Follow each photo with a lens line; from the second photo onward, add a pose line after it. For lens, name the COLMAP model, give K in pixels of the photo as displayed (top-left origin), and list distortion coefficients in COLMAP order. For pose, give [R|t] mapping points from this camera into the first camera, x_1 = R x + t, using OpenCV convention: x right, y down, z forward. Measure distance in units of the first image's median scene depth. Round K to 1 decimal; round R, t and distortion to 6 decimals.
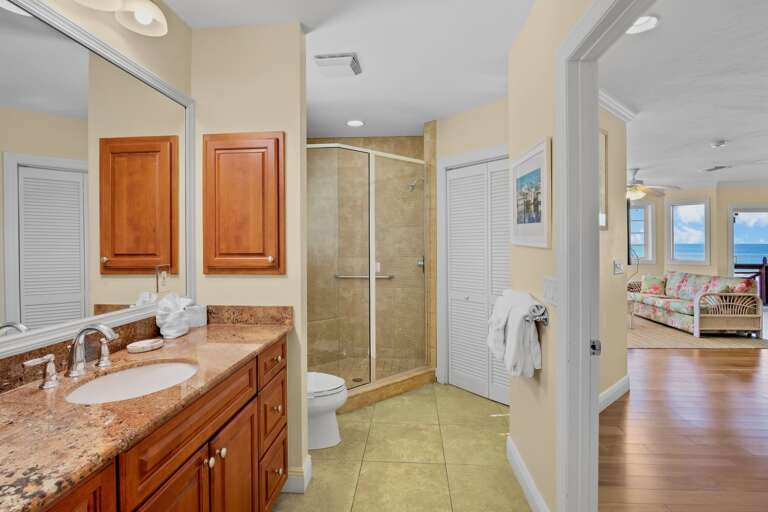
lens RADIAL K [[377.8, 0, 378.4], [0, 377.8, 245.5], [0, 0, 1]] dist [-0.020112, 0.000897]
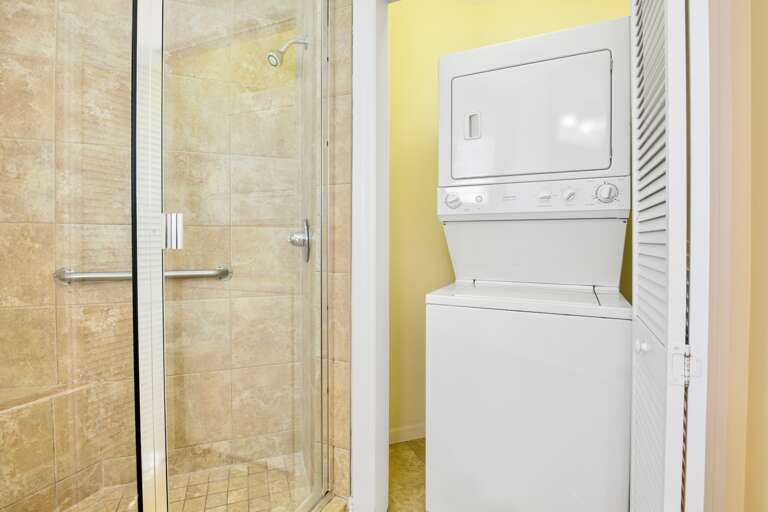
lens RADIAL K [[377.8, 0, 383.6], [0, 377.8, 245.4], [0, 0, 1]] dist [-0.020112, 0.000897]
pose [[0.897631, -0.001281, 0.440747, 0.009650], [-0.004001, 0.999931, 0.011054, 0.049146], [-0.440730, -0.011686, 0.897564, 0.560408]]
